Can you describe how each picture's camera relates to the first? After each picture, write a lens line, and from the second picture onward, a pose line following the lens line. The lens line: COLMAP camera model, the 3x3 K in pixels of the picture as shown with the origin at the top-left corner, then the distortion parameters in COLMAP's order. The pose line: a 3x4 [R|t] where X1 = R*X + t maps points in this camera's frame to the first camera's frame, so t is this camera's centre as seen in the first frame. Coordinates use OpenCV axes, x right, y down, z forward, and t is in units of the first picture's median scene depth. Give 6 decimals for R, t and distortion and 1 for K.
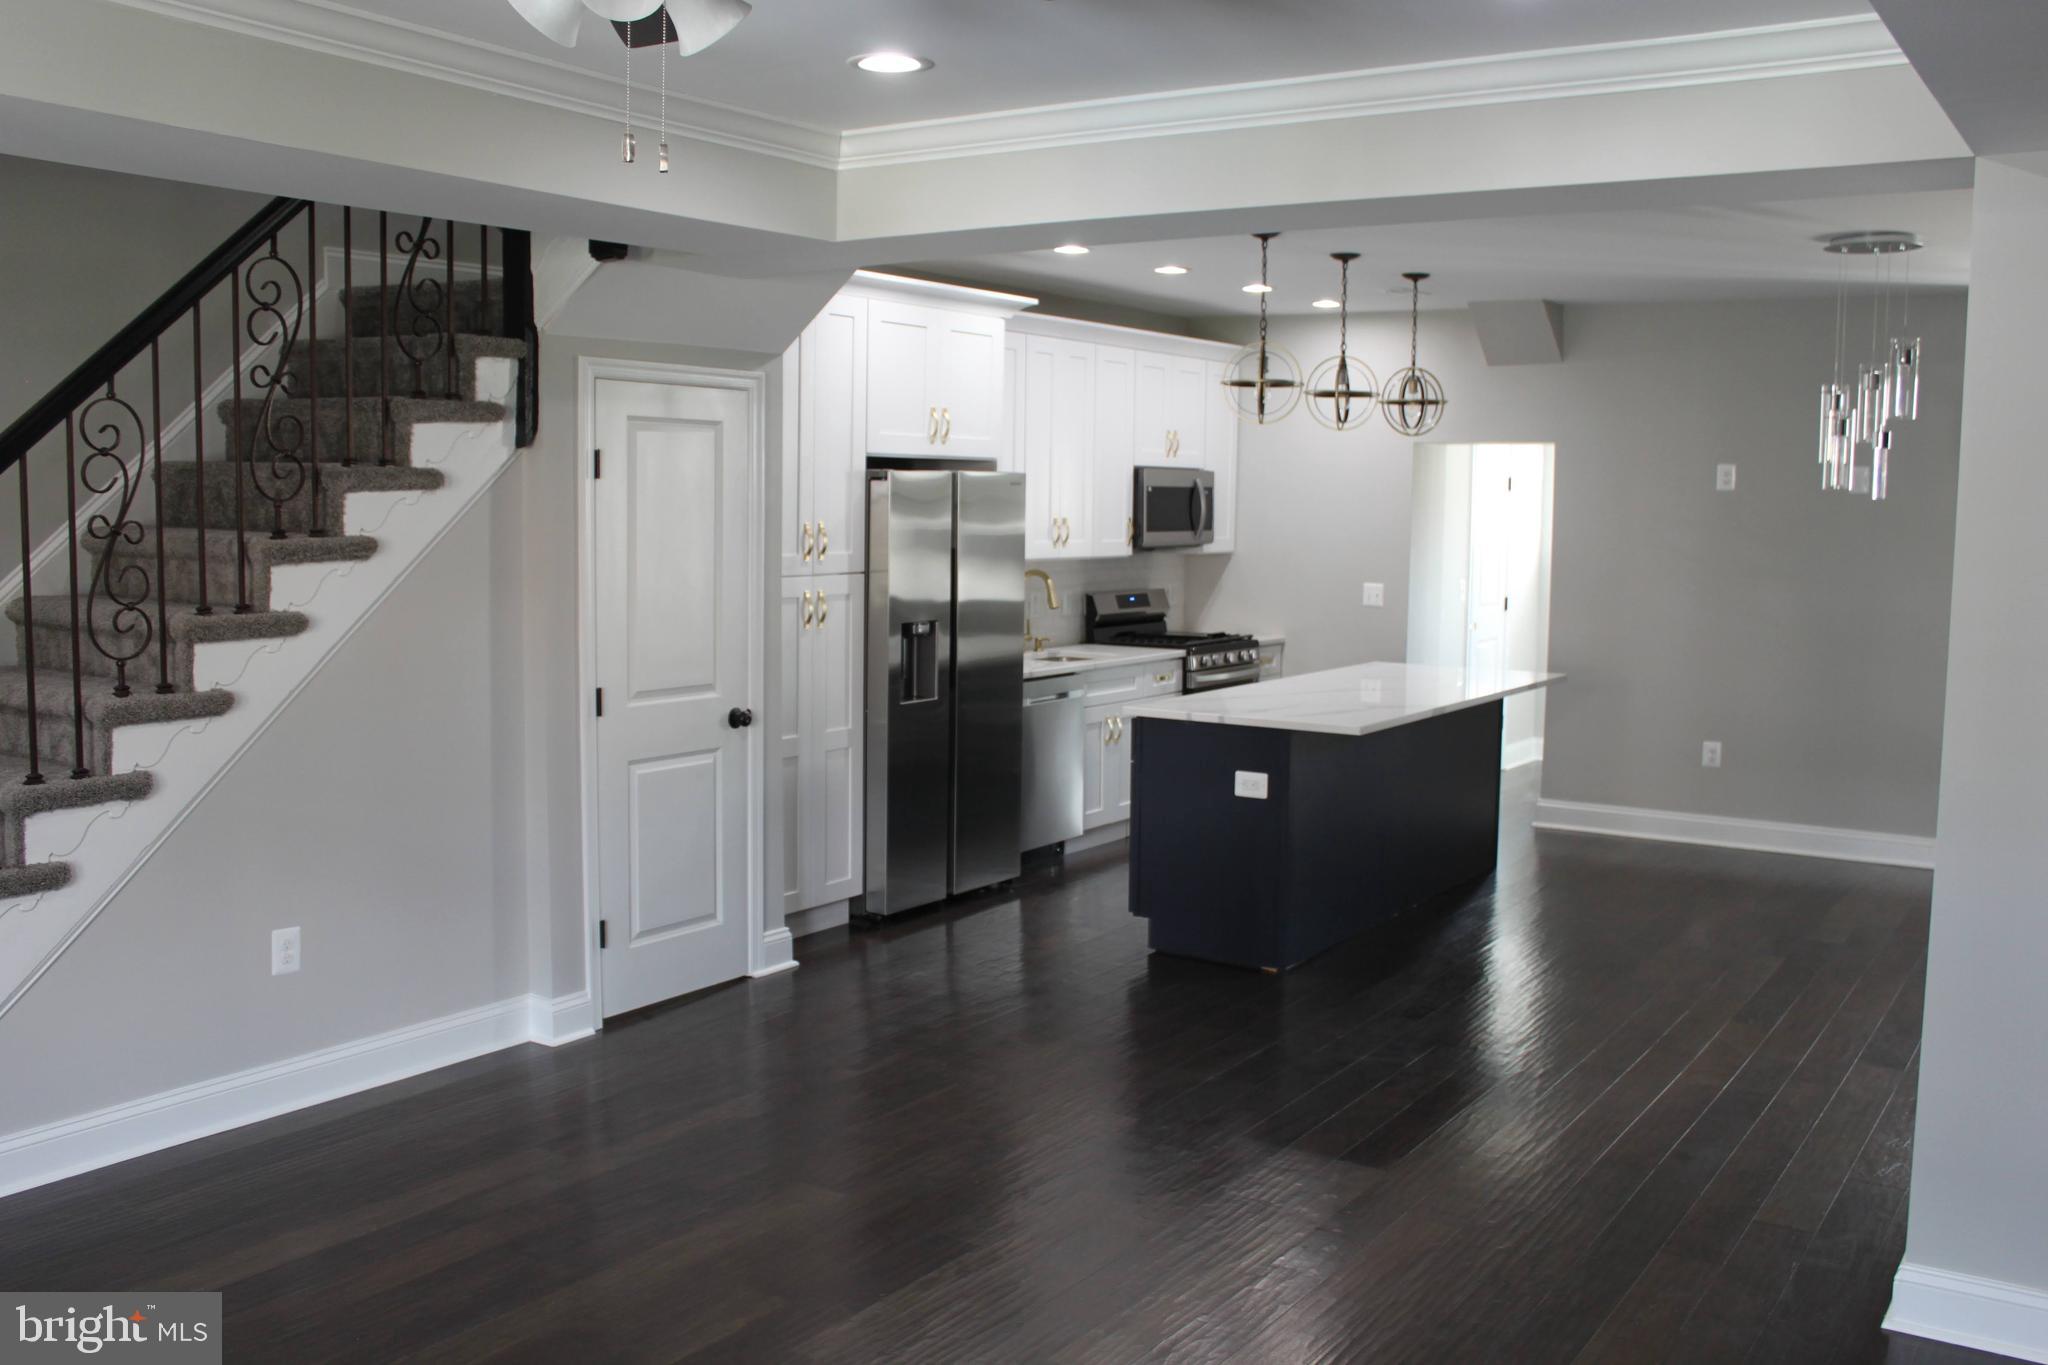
lens RADIAL K [[1821.2, 0, 1041.3], [0, 1821.2, 674.8], [0, 0, 1]] dist [-0.160596, 0.155414]
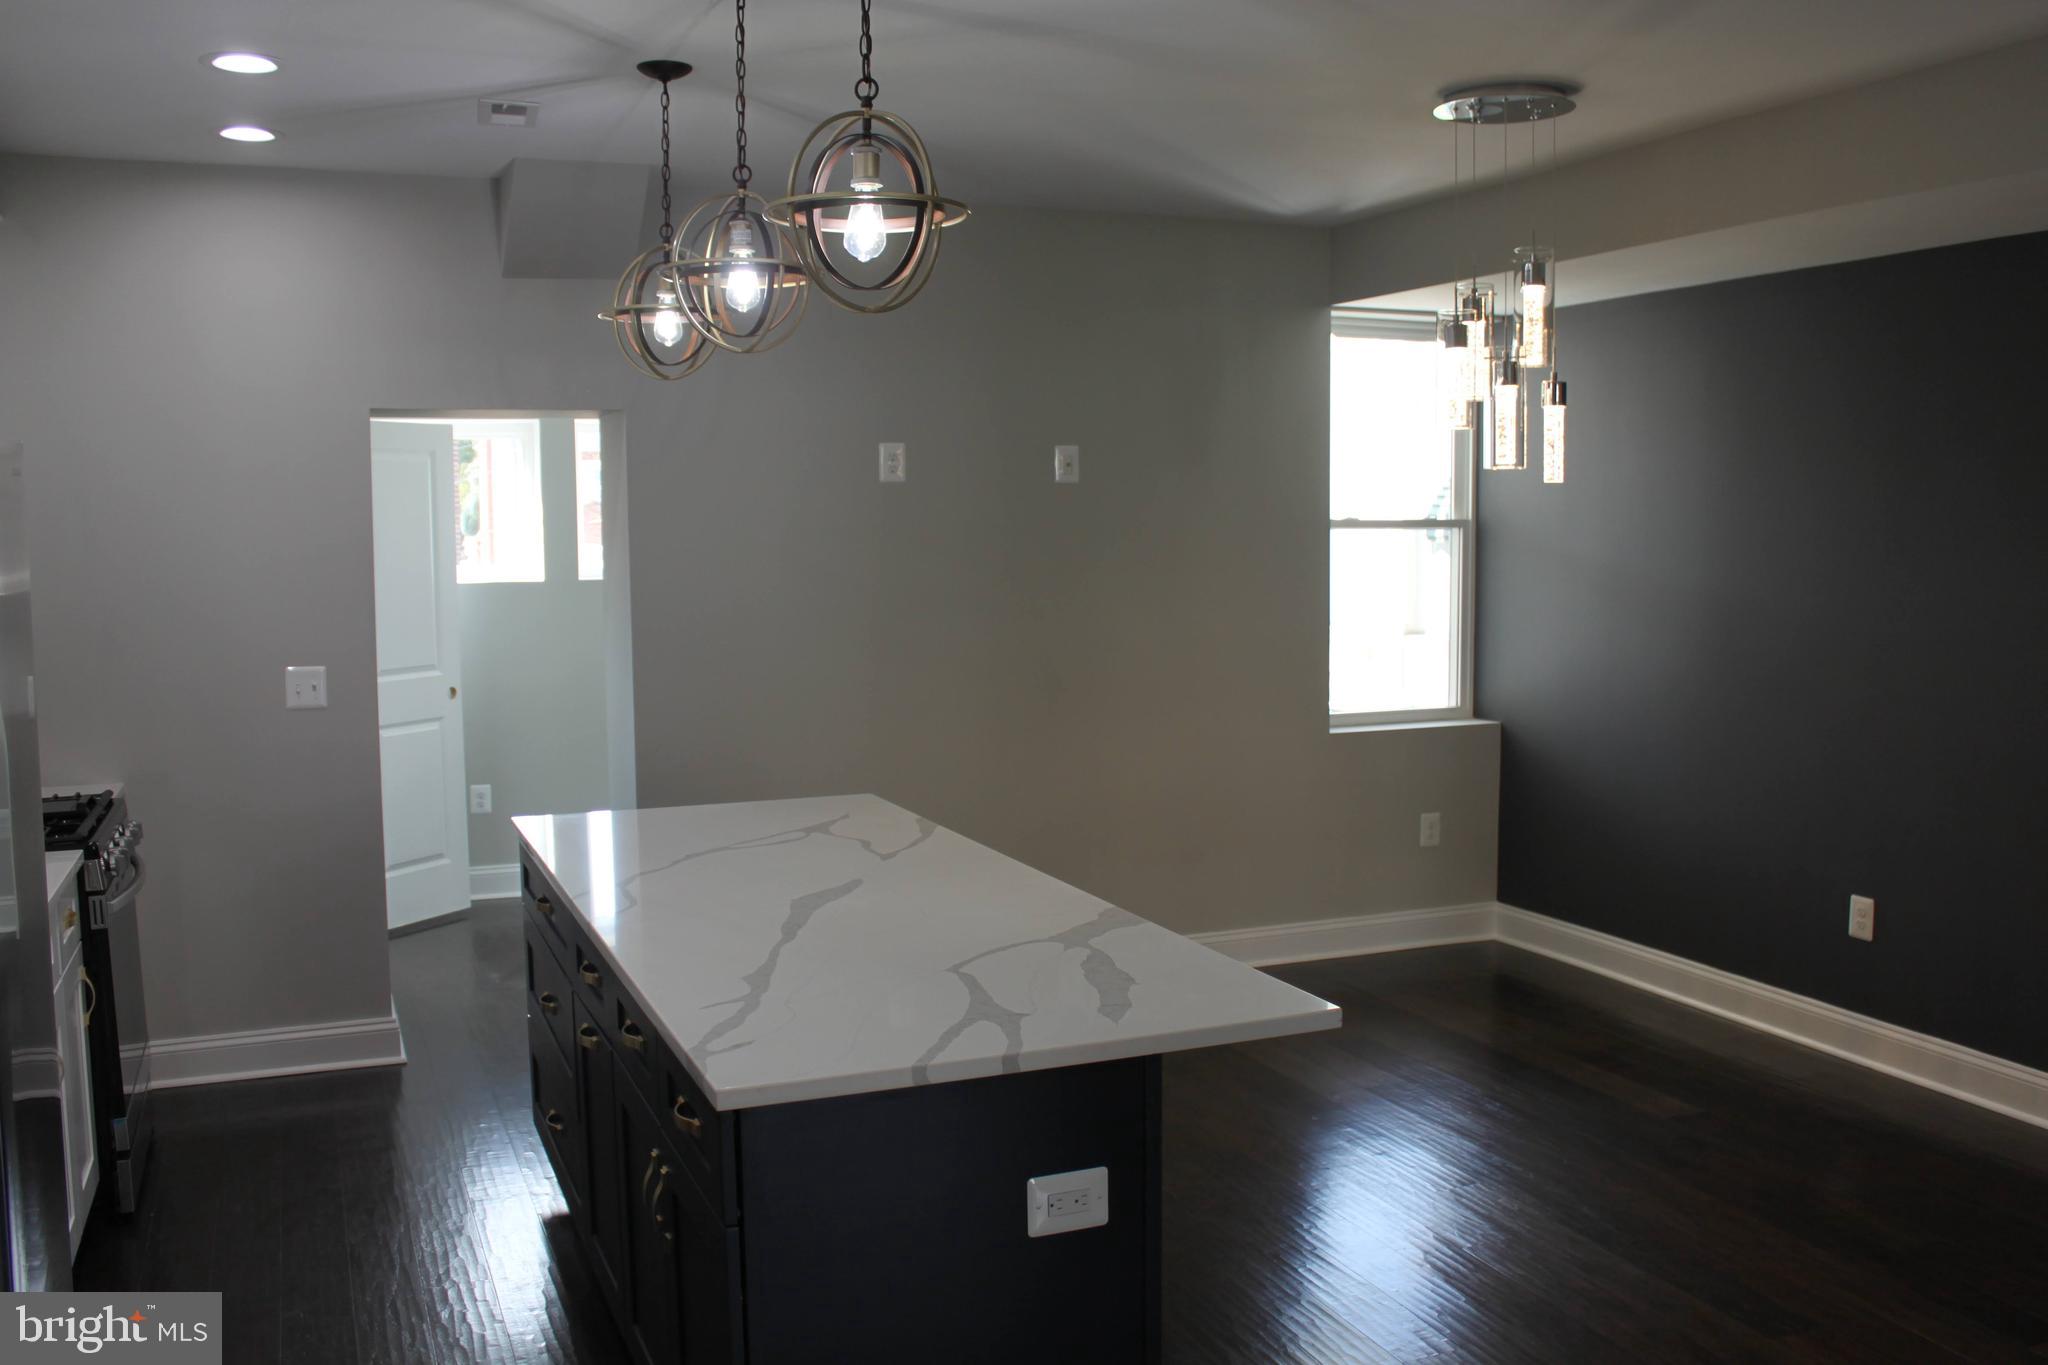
lens RADIAL K [[1821.2, 0, 1041.3], [0, 1821.2, 674.8], [0, 0, 1]] dist [-0.160596, 0.155414]
pose [[0.555864, -0.090138, 0.826372, -0.207687], [0.097809, 0.994290, 0.042662, -0.073958], [-0.825499, 0.057113, 0.561507, 0.772532]]
